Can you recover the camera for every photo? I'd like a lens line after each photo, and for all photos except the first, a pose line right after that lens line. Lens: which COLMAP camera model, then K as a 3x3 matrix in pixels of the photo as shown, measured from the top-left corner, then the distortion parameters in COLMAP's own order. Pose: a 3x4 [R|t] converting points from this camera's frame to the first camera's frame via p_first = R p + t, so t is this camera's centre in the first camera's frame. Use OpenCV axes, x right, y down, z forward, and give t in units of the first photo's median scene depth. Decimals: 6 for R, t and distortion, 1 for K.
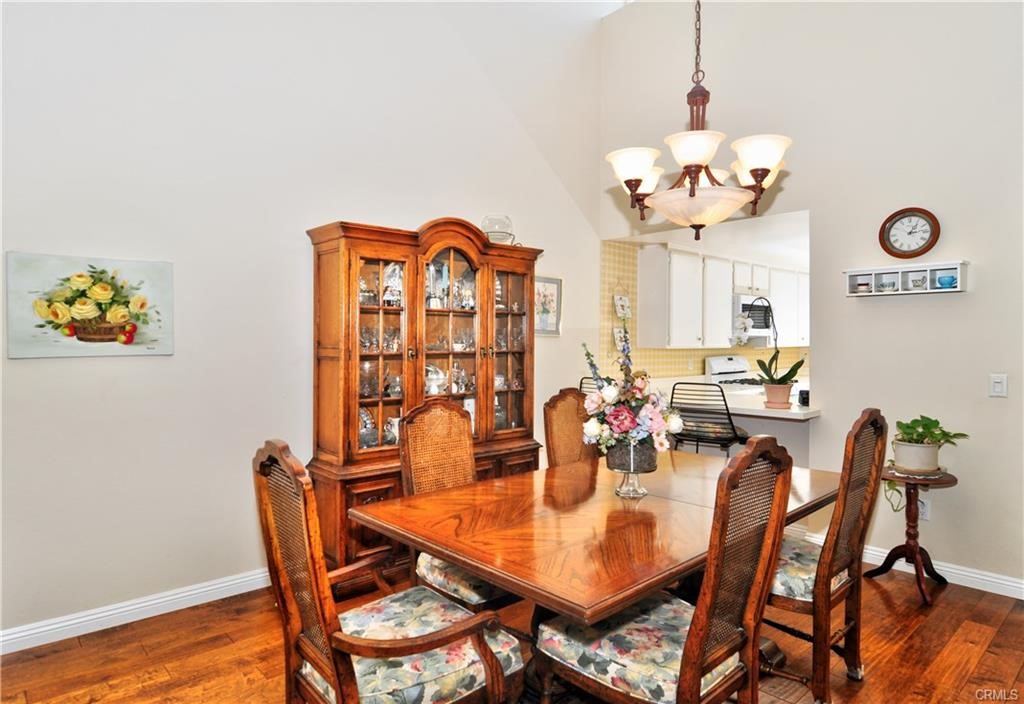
lens RADIAL K [[558.4, 0, 512.0], [0, 558.4, 352.0], [0, 0, 1]] dist [-0.020117, 0.000294]
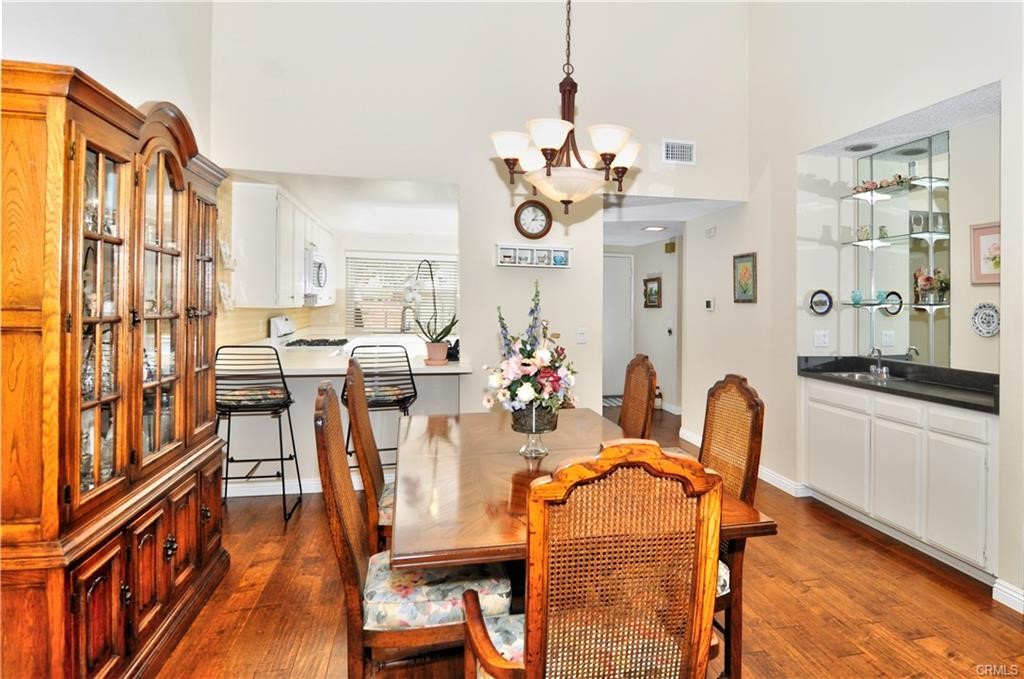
lens RADIAL K [[604.7, 0, 510.3], [0, 604.7, 292.2], [0, 0, 1]] dist [-0.005244, -0.001494]
pose [[0.516499, 0.024774, 0.855929, -0.533908], [-0.002553, 0.999621, -0.027393, -0.008302], [-0.856284, 0.011964, 0.516367, 0.334134]]
